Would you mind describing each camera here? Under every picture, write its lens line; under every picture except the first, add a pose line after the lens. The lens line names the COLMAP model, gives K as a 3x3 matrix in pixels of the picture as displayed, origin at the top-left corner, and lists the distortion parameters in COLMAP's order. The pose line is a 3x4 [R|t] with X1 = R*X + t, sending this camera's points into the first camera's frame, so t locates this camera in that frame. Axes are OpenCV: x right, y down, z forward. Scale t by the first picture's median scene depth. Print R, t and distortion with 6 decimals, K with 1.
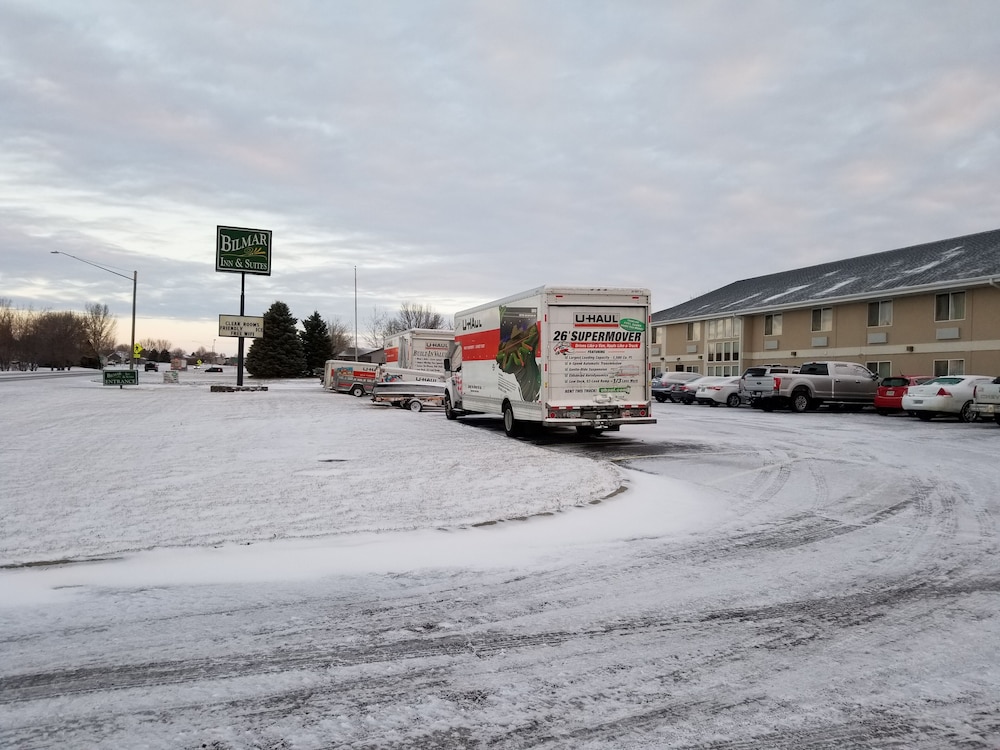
lens RADIAL K [[790.7, 0, 496.9], [0, 790.7, 396.6], [0, 0, 1]] dist [0.075145, -0.114306]
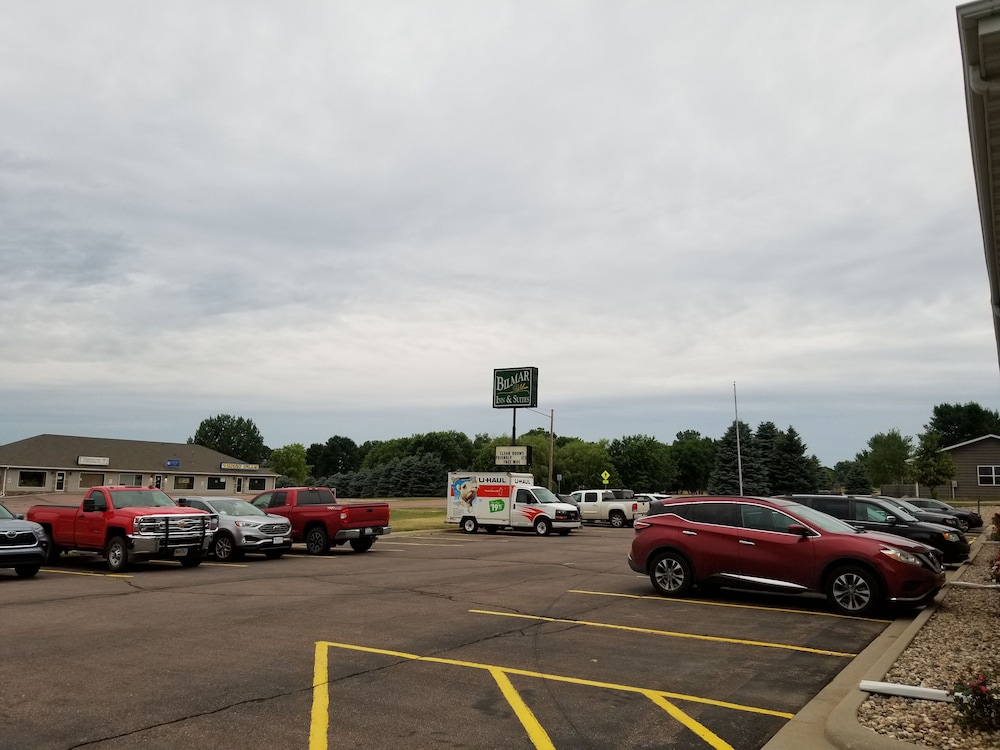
lens RADIAL K [[777.0, 0, 495.6], [0, 777.0, 367.2], [0, 0, 1]] dist [0.043041, -0.026466]
pose [[0.630804, -0.130152, -0.764949, 0.508173], [-0.019058, 0.982936, -0.182958, -0.010699], [0.775708, 0.129989, 0.617559, 0.299987]]
